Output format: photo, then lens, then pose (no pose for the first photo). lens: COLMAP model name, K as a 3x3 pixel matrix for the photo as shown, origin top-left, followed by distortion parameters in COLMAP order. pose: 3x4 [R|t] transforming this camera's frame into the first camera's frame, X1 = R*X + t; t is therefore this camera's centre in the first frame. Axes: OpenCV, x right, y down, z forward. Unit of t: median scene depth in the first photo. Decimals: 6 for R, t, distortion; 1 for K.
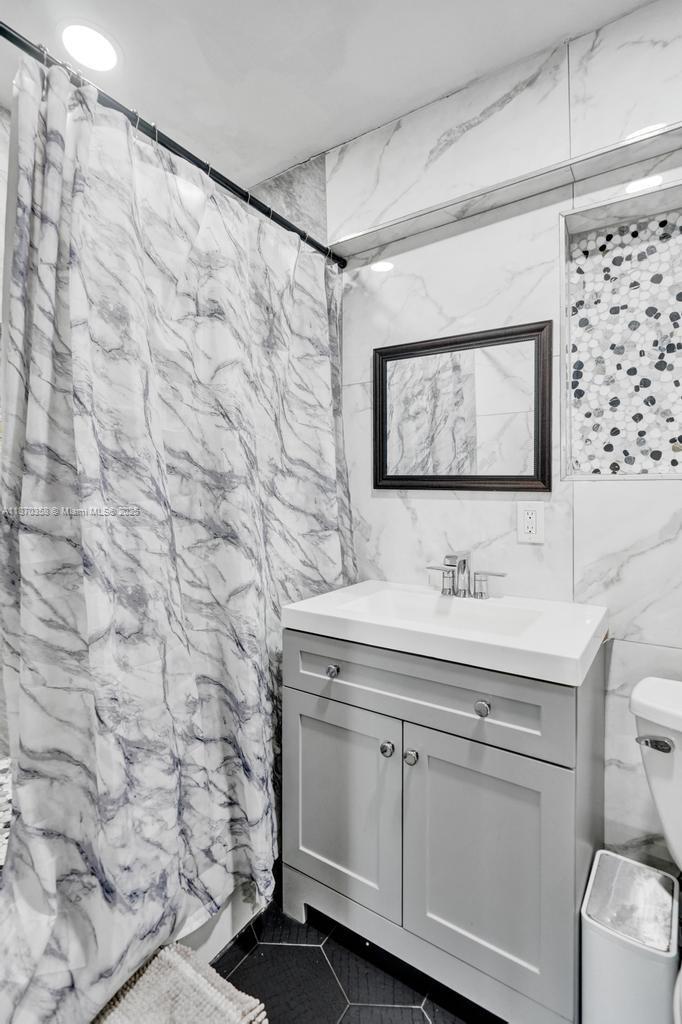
lens RADIAL K [[482.7, 0, 338.4], [0, 482.7, 488.5], [0, 0, 1]] dist [-0.002546, 0.000559]
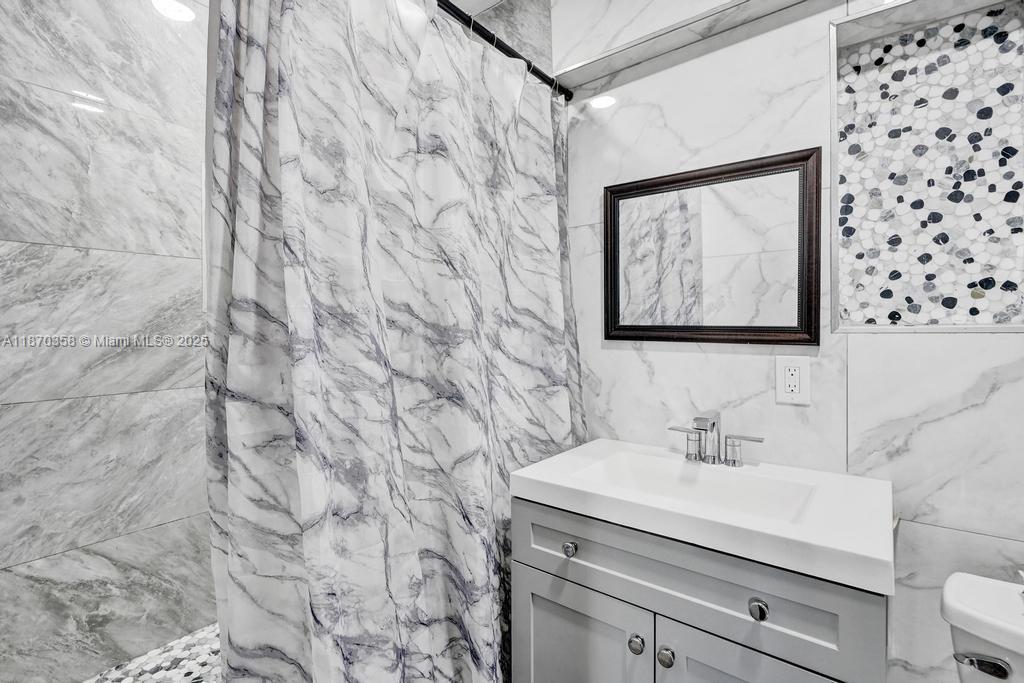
lens RADIAL K [[482.7, 0, 513.9], [0, 482.7, 337.1], [0, 0, 1]] dist [-0.002546, 0.000559]
pose [[0.997353, -0.002314, -0.072682, -0.047126], [0.003055, 0.999945, 0.010077, -0.020663], [0.072654, -0.010272, 0.997304, 0.104753]]
